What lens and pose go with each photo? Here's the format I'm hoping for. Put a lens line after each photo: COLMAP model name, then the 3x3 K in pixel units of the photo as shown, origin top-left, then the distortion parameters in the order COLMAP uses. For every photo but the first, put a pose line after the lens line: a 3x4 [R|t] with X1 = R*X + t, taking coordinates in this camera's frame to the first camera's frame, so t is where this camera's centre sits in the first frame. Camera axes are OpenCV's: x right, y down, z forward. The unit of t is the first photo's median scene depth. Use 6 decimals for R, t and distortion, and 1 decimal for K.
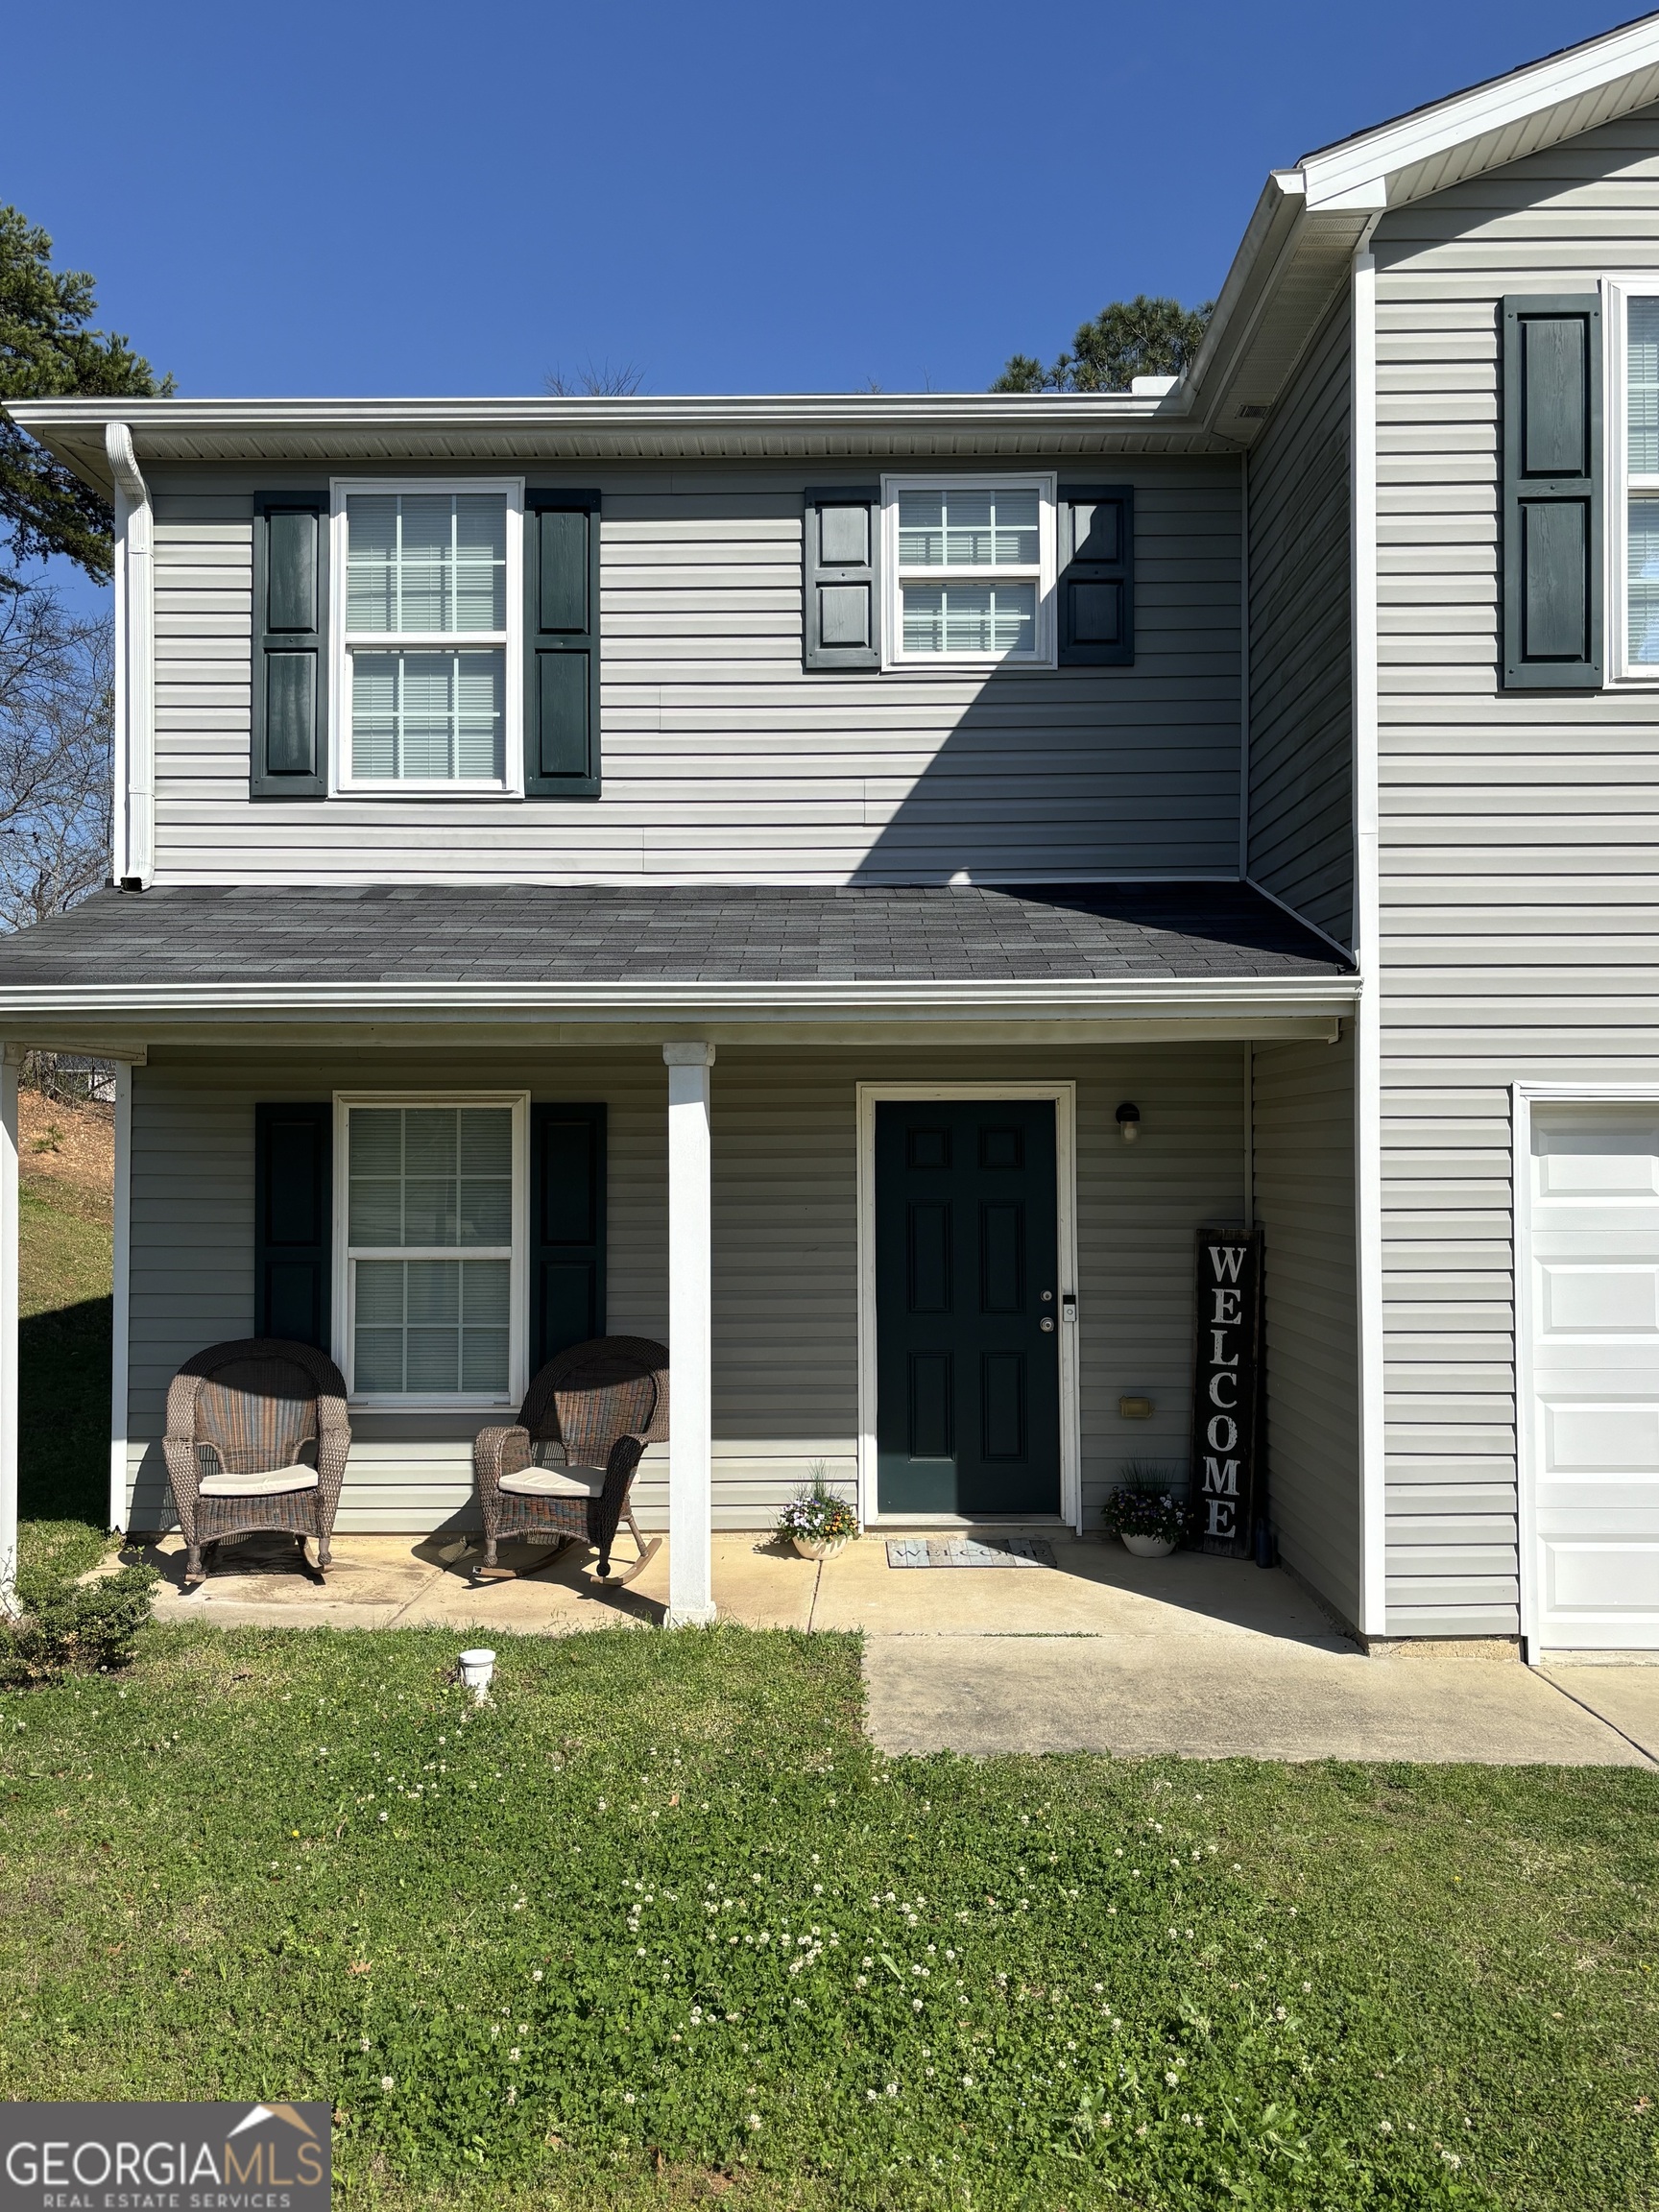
lens RADIAL K [[1740.5, 0, 832.9], [0, 1740.5, 1120.0], [0, 0, 1]] dist [0.009622, -0.004177]
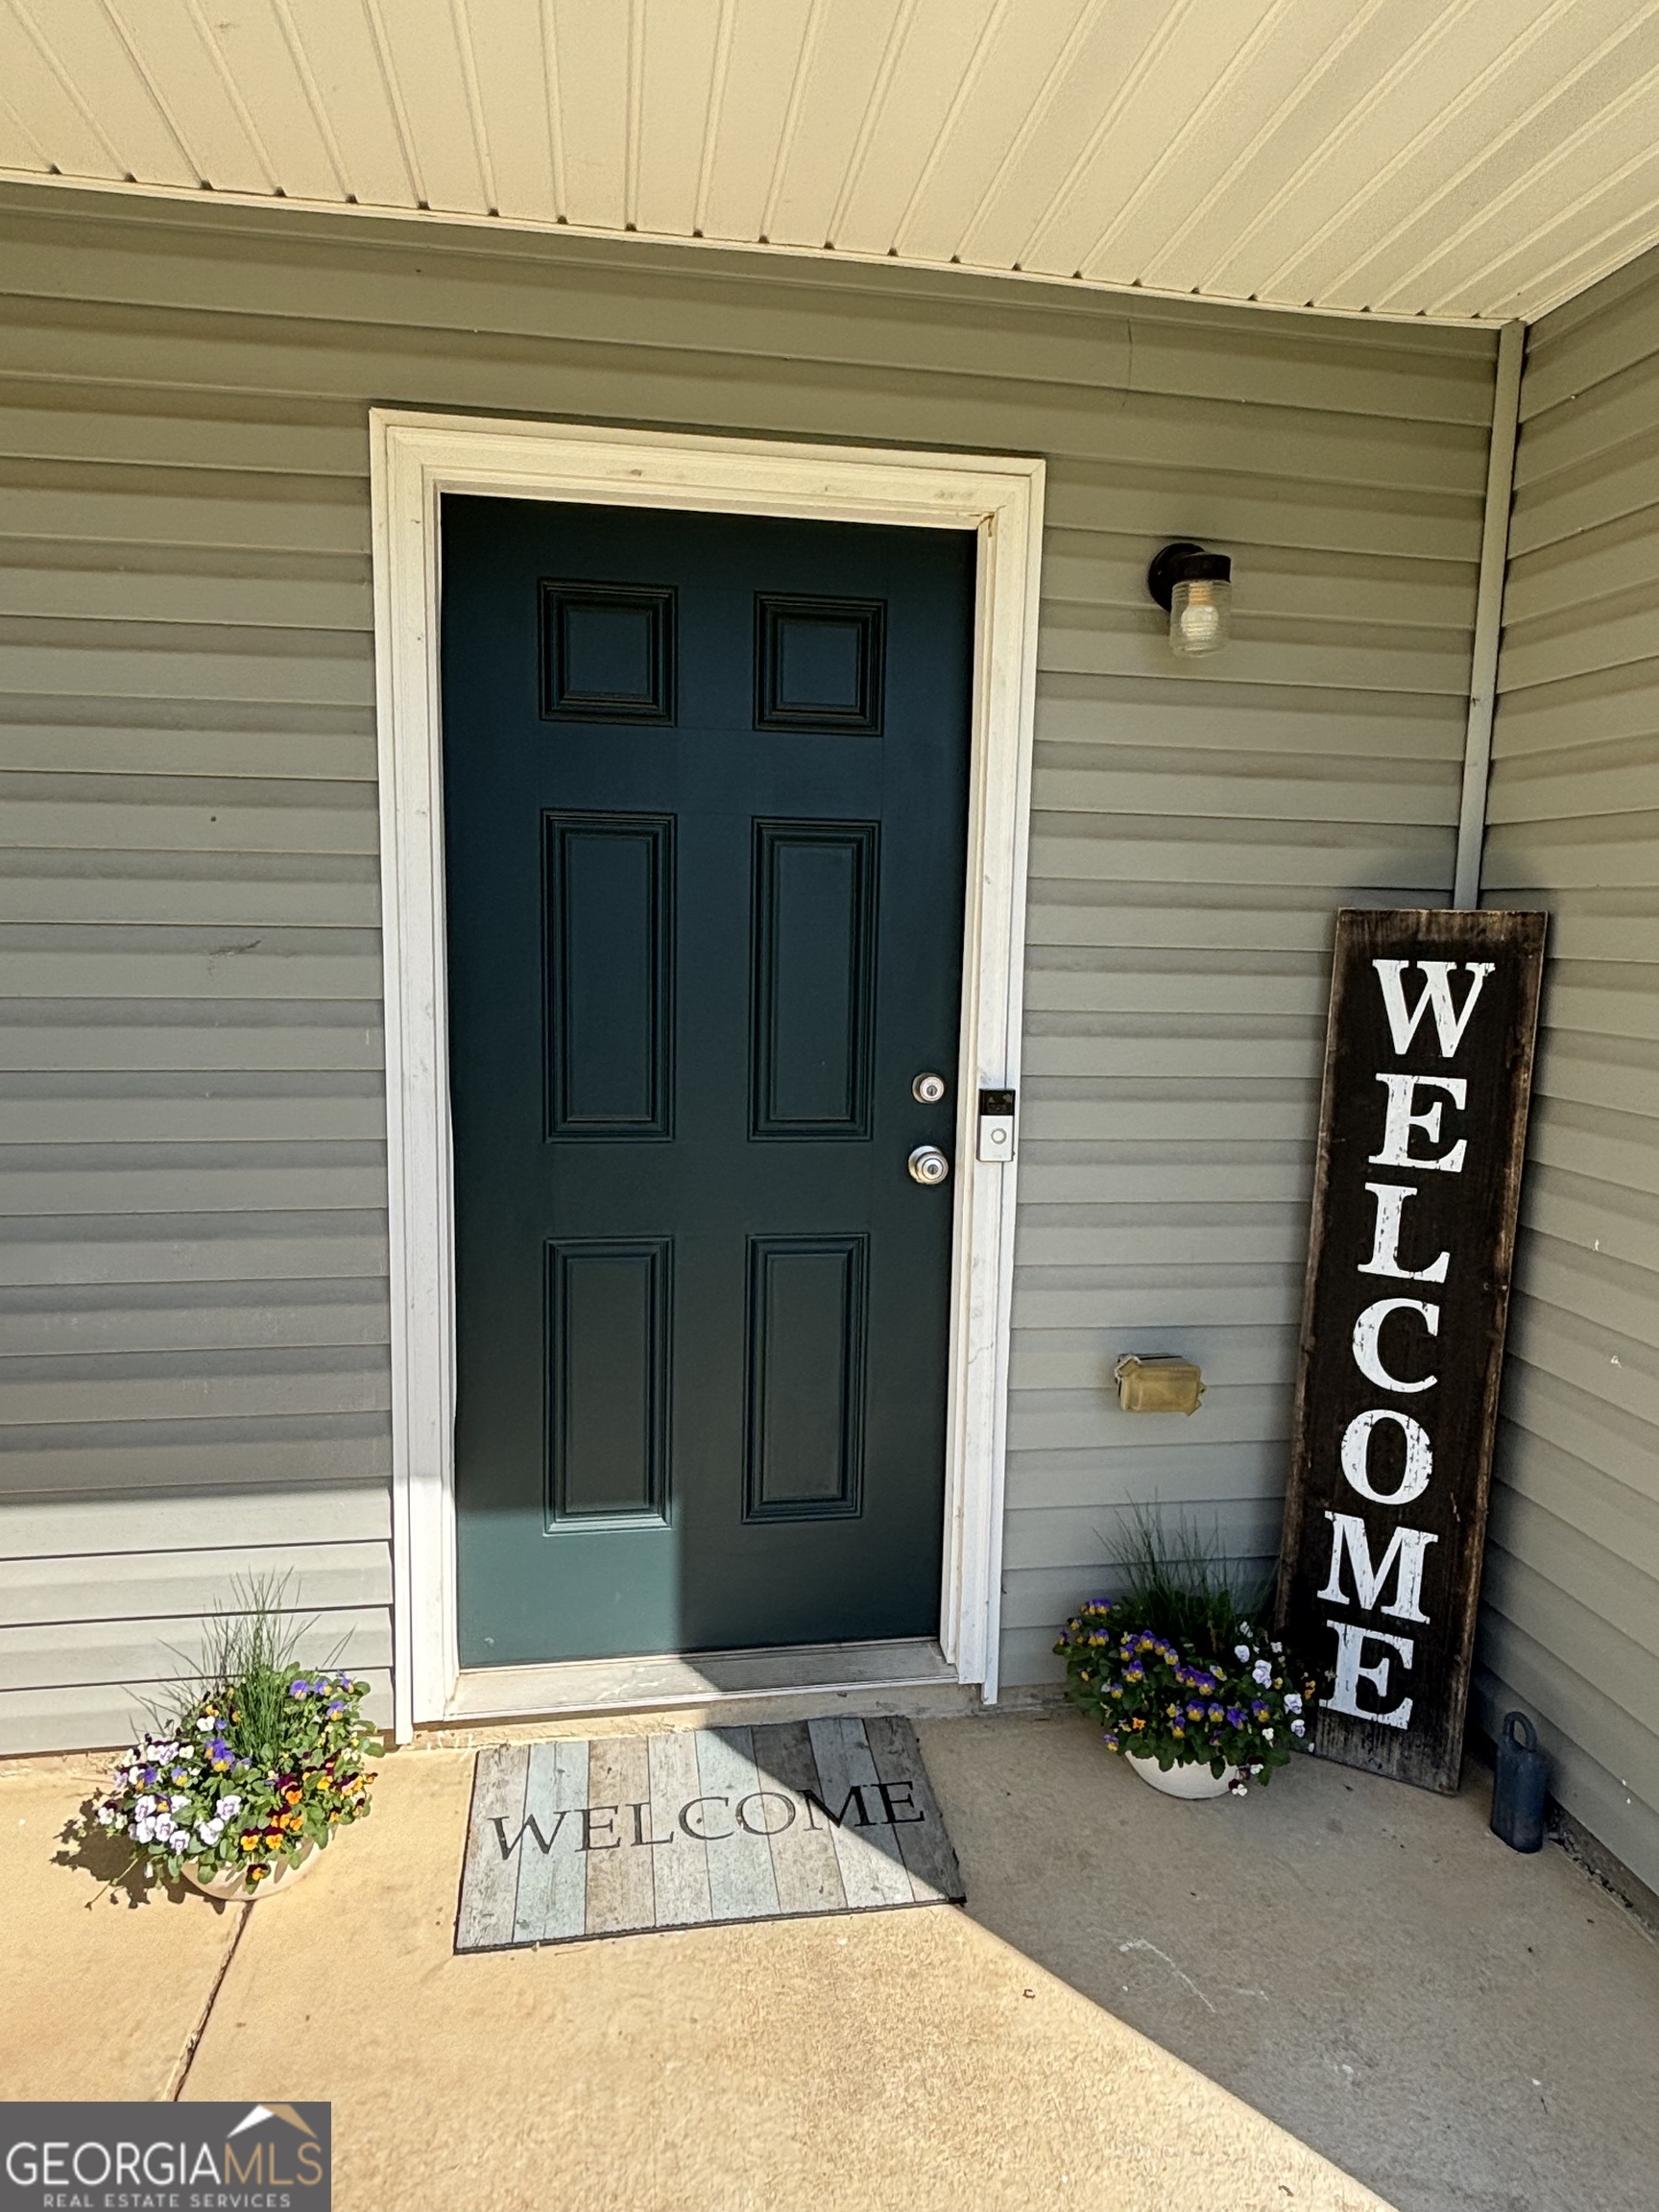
lens RADIAL K [[1378.7, 0, 829.5], [0, 1378.7, 1106.0], [0, 0, 1]] dist [0.005434, -0.002911]
pose [[0.984744, -0.000037, 0.174011, 0.054050], [-0.025843, 0.988880, 0.146456, 0.064545], [-0.172081, -0.148718, 0.973792, 0.742981]]
